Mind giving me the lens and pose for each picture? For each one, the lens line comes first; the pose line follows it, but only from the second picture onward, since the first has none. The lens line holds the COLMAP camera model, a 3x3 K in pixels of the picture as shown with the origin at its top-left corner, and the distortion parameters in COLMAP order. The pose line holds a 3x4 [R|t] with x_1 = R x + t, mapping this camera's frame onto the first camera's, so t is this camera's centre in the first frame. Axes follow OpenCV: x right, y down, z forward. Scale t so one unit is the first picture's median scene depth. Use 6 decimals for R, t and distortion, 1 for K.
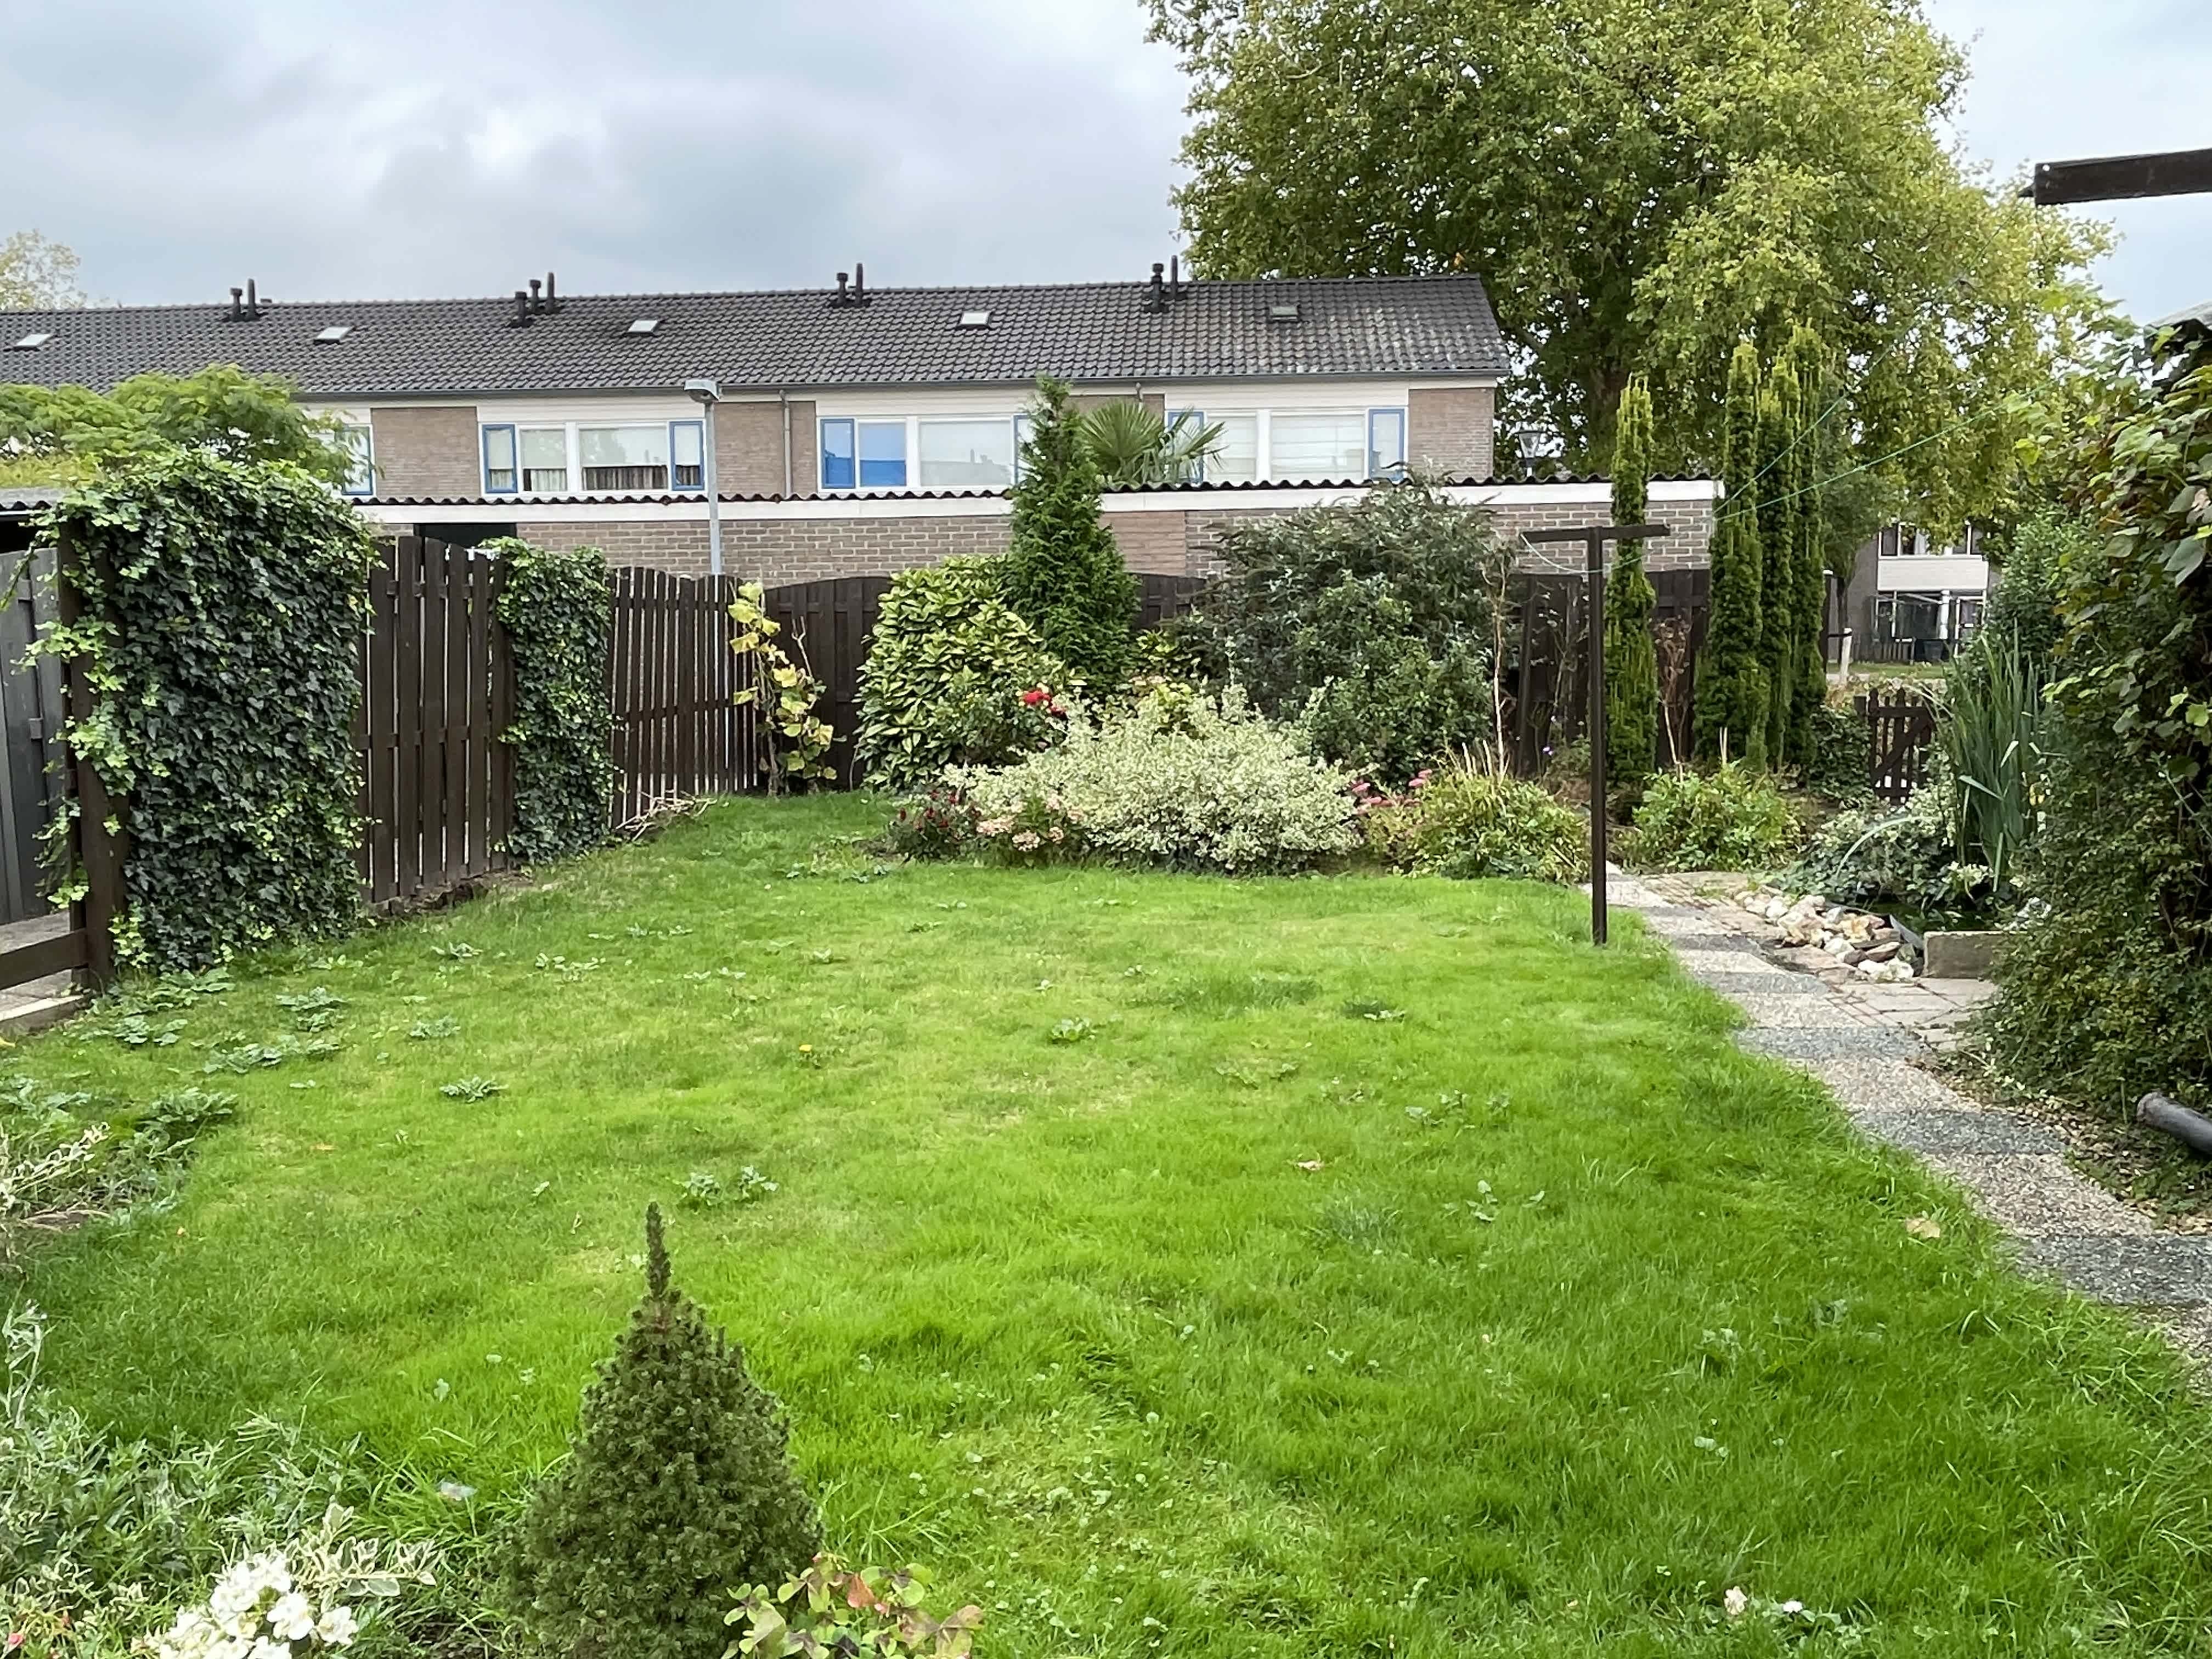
lens RADIAL K [[1770.3, 0, 1106.0], [0, 1770.3, 829.5], [0, 0, 1]] dist [0.004229, 0.001160]
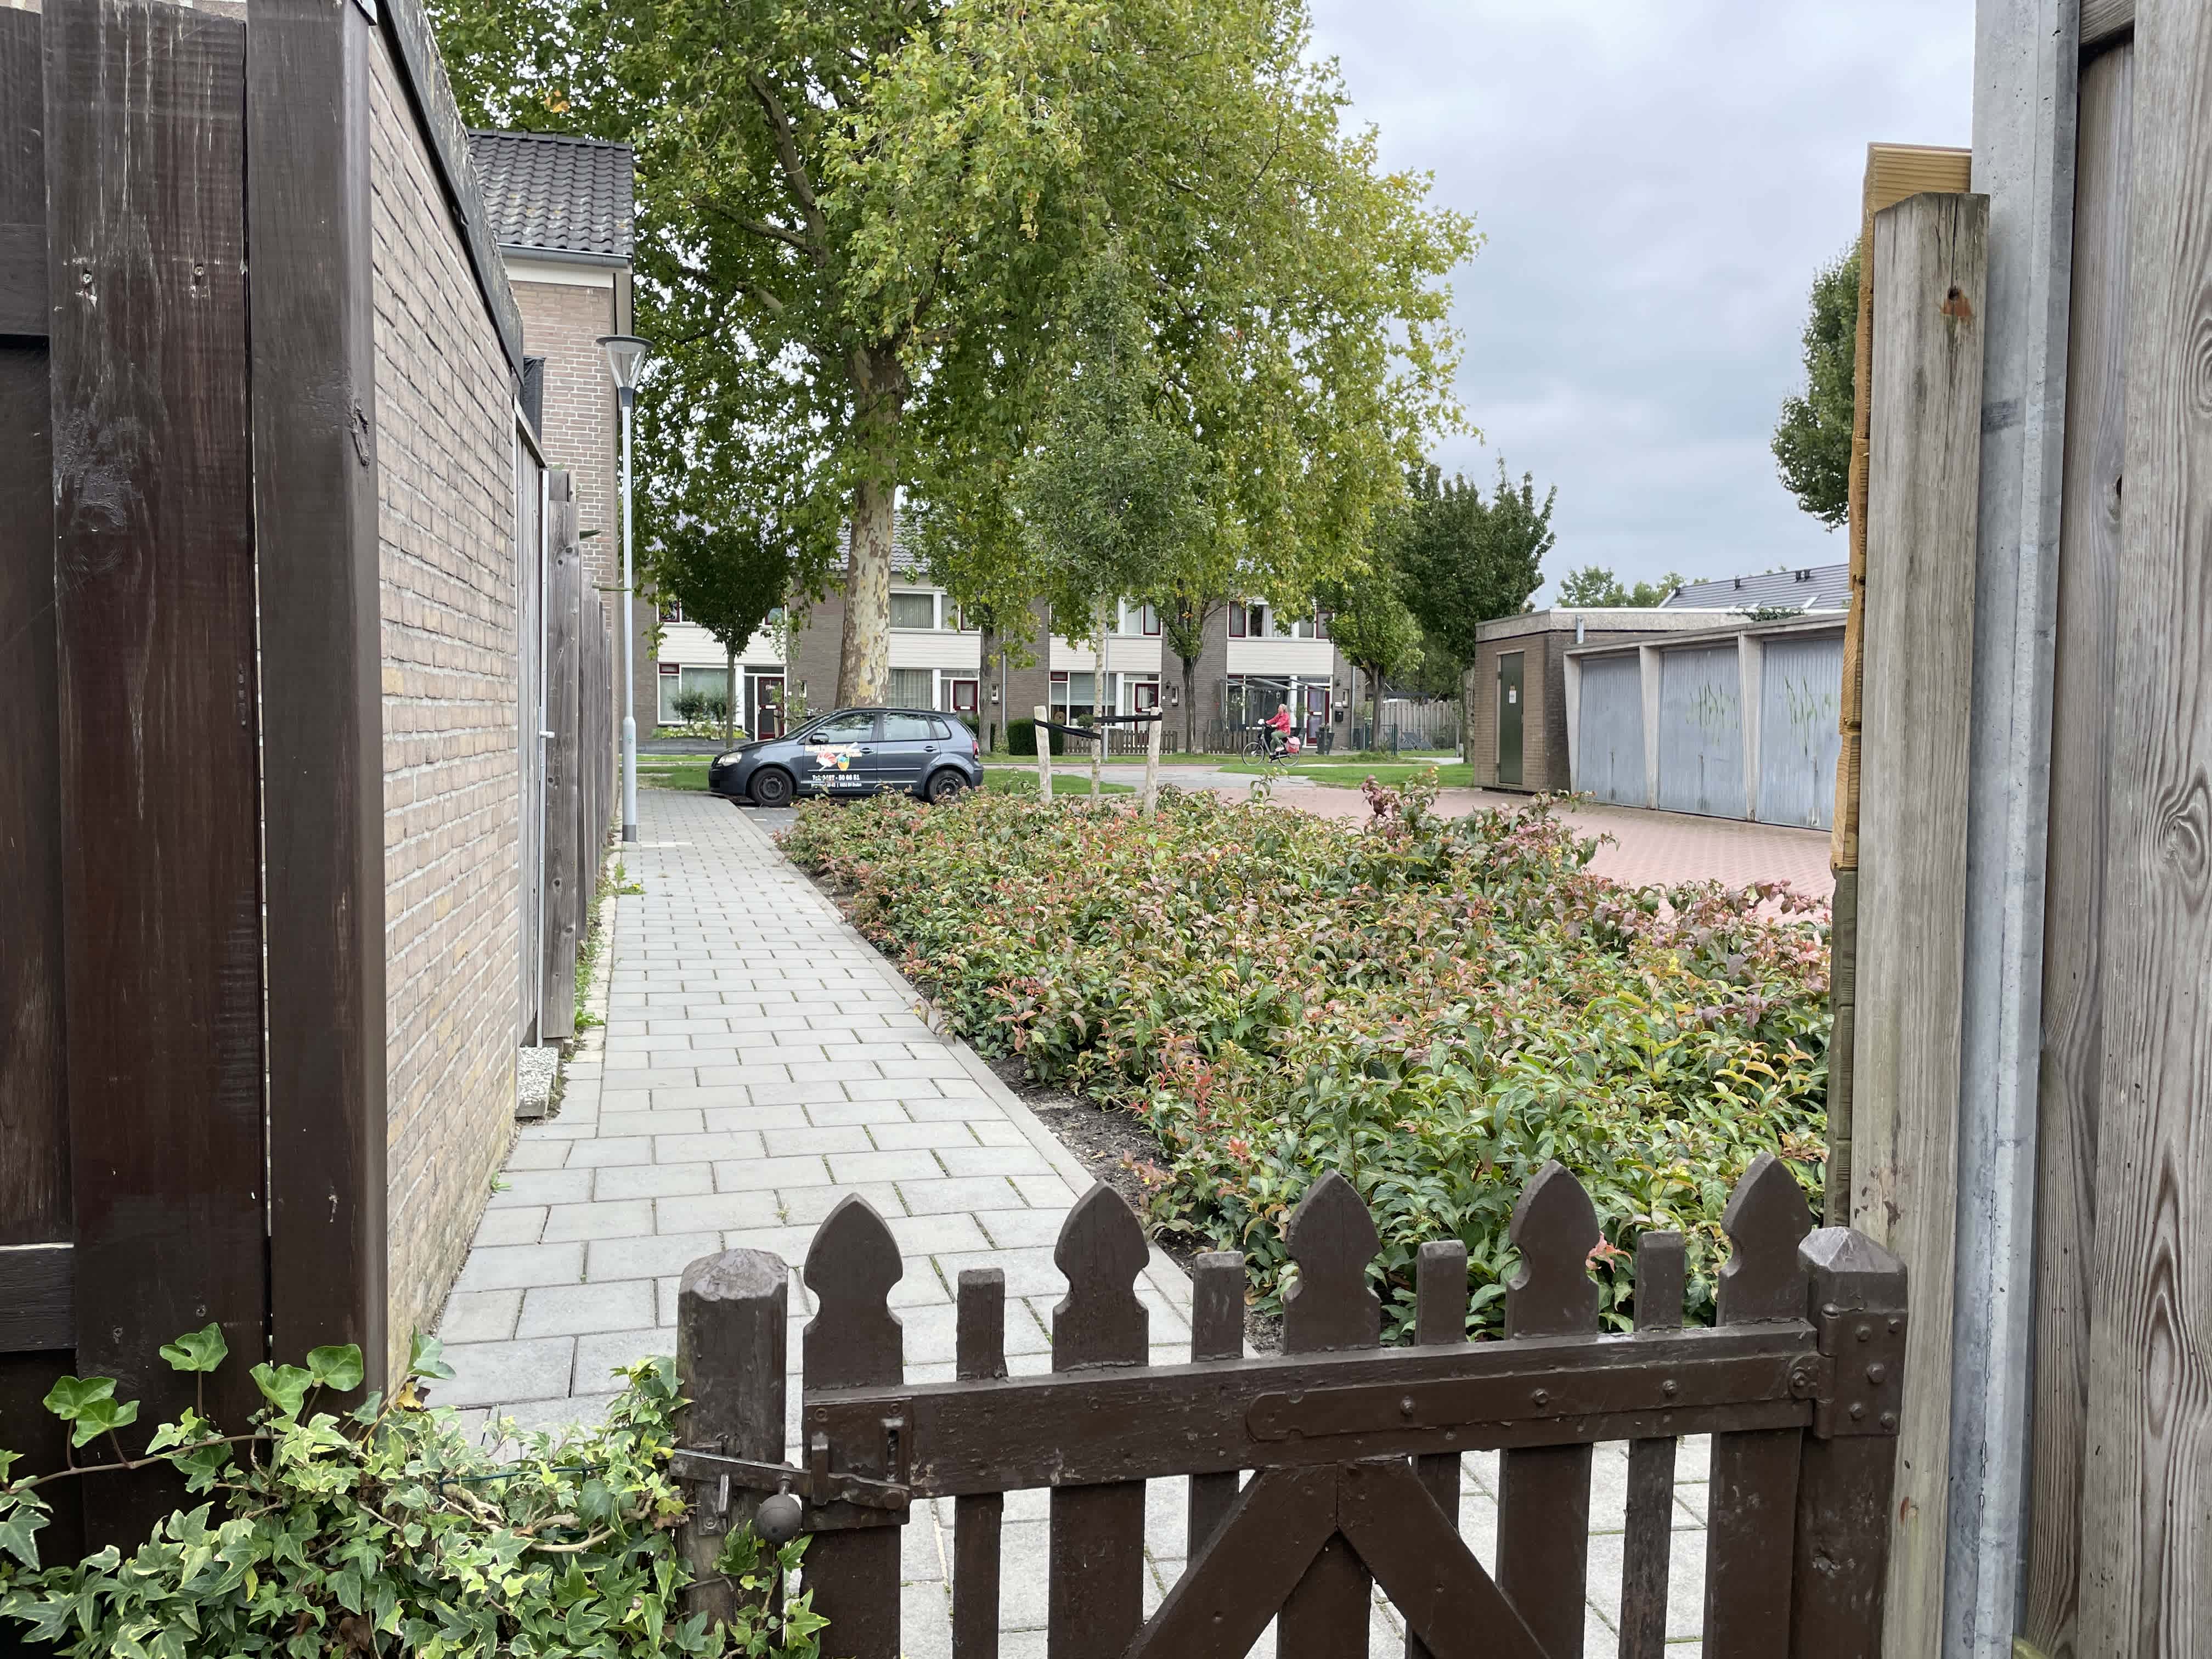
lens RADIAL K [[1690.4, 0, 1106.0], [0, 1690.4, 829.5], [0, 0, 1]] dist [-0.001918, -0.001034]
pose [[0.945339, -0.005341, 0.326047, 0.155106], [0.019113, 0.999054, -0.039050, -0.036328], [-0.325530, 0.043147, 0.944547, 0.337107]]
